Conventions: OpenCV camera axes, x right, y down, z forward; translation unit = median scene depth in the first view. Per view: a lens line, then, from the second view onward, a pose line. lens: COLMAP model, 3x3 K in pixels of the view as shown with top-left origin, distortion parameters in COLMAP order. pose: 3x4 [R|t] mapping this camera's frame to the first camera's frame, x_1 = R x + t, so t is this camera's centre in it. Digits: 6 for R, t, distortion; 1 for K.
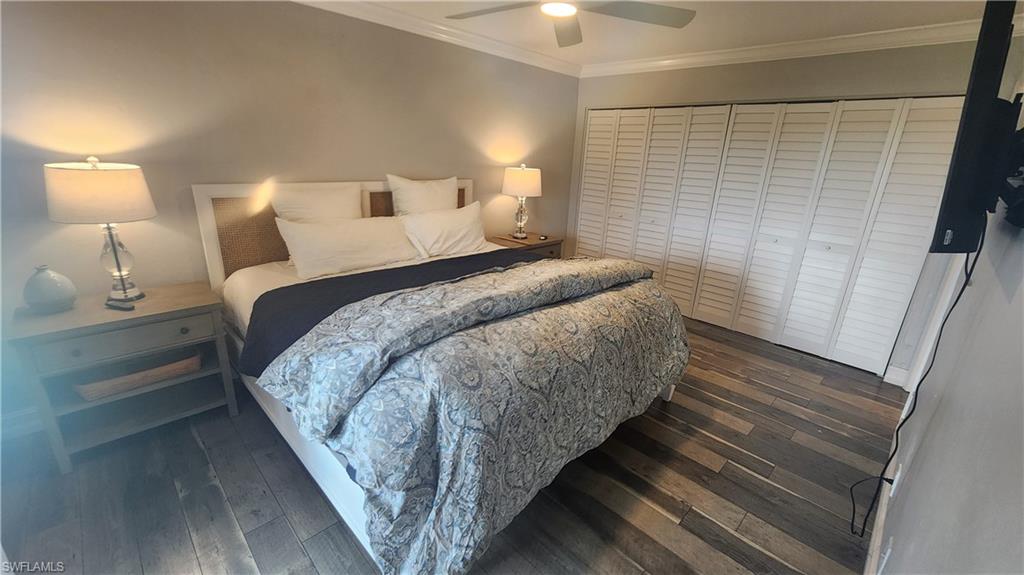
lens RADIAL K [[416.7, 0, 512.0], [0, 416.7, 287.5], [0, 0, 1]] dist [0.008417, 0.000198]
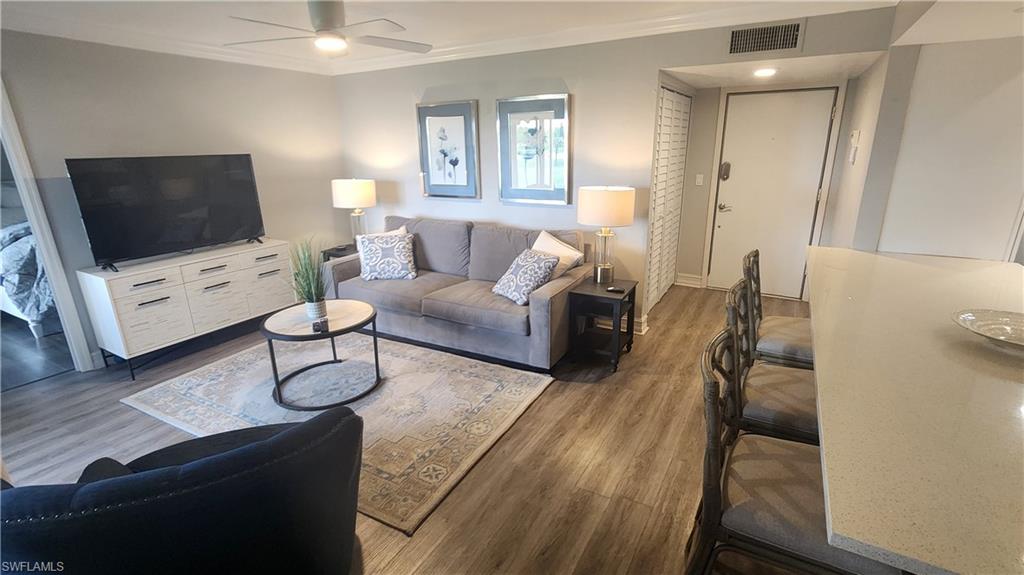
lens RADIAL K [[465.5, 0, 516.9], [0, 465.5, 284.6], [0, 0, 1]] dist [-0.001141, 0.000979]
pose [[0.961233, -0.134873, 0.240501, 2.209963], [0.138536, 0.990356, 0.001692, 0.984439], [-0.238410, 0.031692, 0.970647, -2.879515]]
